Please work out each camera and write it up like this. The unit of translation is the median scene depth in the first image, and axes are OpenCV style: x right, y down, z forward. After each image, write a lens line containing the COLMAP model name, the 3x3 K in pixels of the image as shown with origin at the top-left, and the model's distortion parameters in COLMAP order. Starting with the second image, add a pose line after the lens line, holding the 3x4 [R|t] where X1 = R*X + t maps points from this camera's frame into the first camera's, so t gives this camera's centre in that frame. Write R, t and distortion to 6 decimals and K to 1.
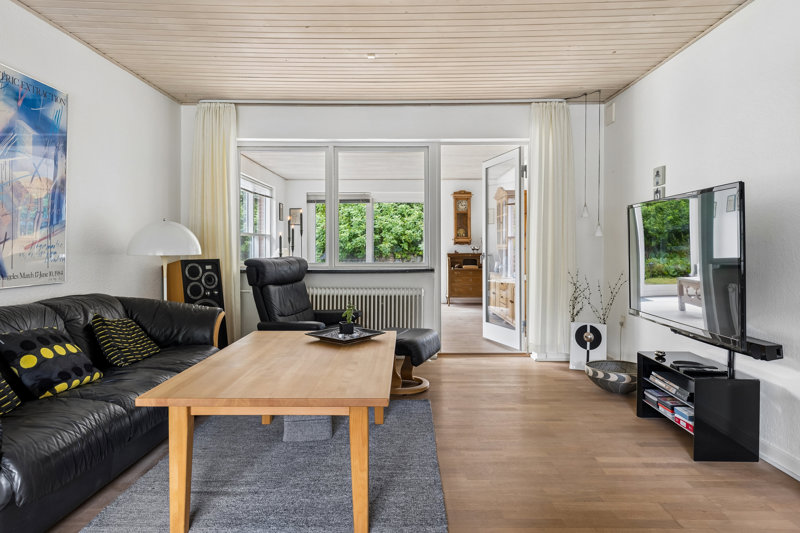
lens RADIAL K [[525.8, 0, 400.0], [0, 525.8, 266.5], [0, 0, 1]] dist [0.000360, 0.000015]
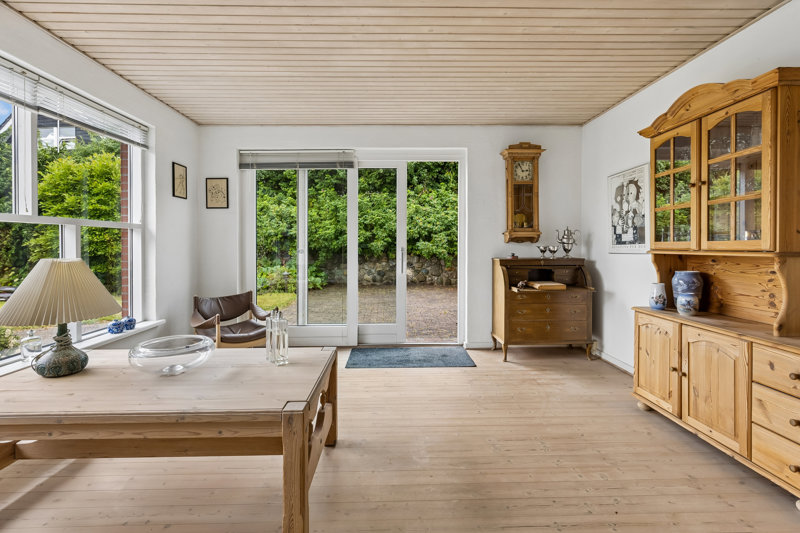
lens RADIAL K [[391.9, 0, 399.5], [0, 391.9, 243.5], [0, 0, 1]] dist [0.000373, 0.000017]
pose [[0.999373, -0.005527, 0.034975, -0.024552], [0.006940, 0.999160, -0.040395, -0.025032], [-0.034722, 0.040612, 0.998571, 0.598265]]
